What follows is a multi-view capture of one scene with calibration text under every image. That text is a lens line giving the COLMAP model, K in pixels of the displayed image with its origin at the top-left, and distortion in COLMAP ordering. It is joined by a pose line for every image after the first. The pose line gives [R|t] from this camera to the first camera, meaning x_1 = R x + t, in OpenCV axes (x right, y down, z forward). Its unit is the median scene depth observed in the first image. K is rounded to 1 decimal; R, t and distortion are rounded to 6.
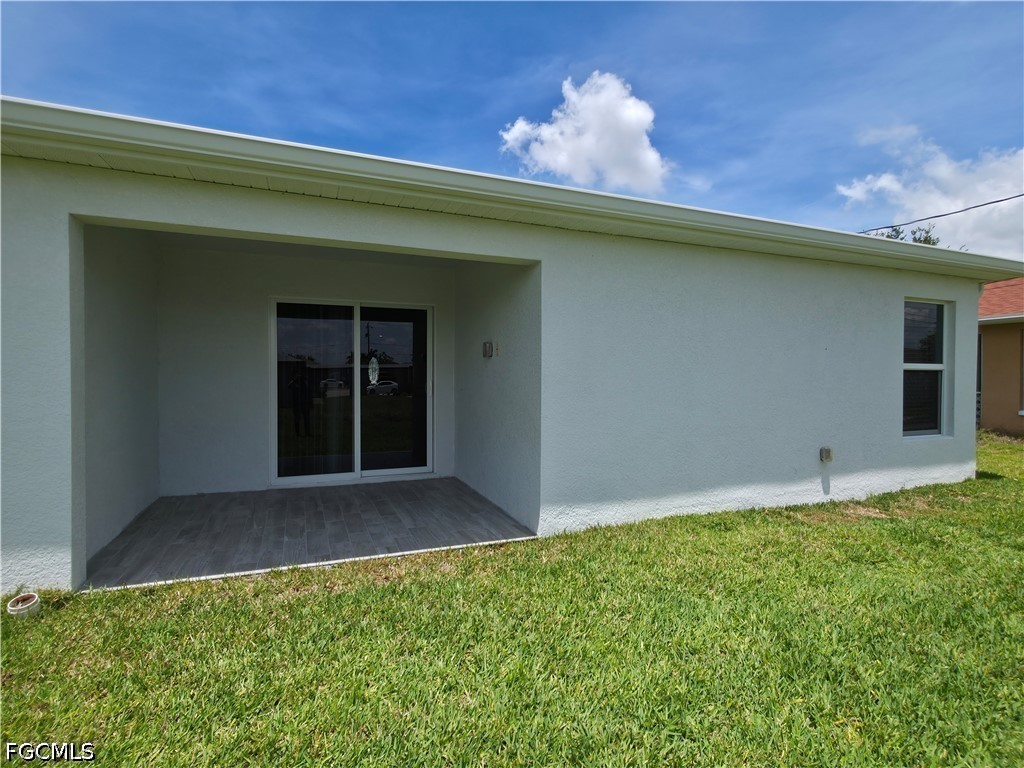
lens RADIAL K [[519.5, 0, 508.6], [0, 519.5, 384.5], [0, 0, 1]] dist [-0.004950, -0.000063]
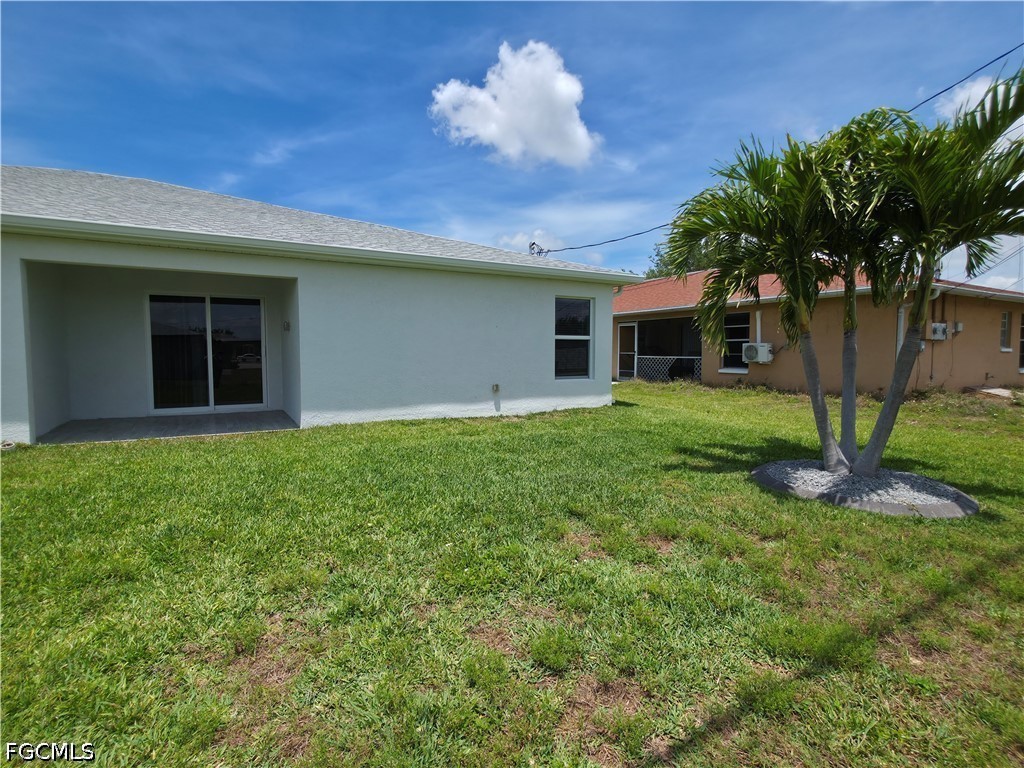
lens RADIAL K [[519.5, 0, 515.7], [0, 519.5, 380.8], [0, 0, 1]] dist [-0.004950, -0.000063]
pose [[0.991101, -0.009810, 0.132746, 0.396989], [0.004364, 0.999139, 0.041251, 0.035361], [-0.133037, -0.040305, 0.990291, -0.639444]]
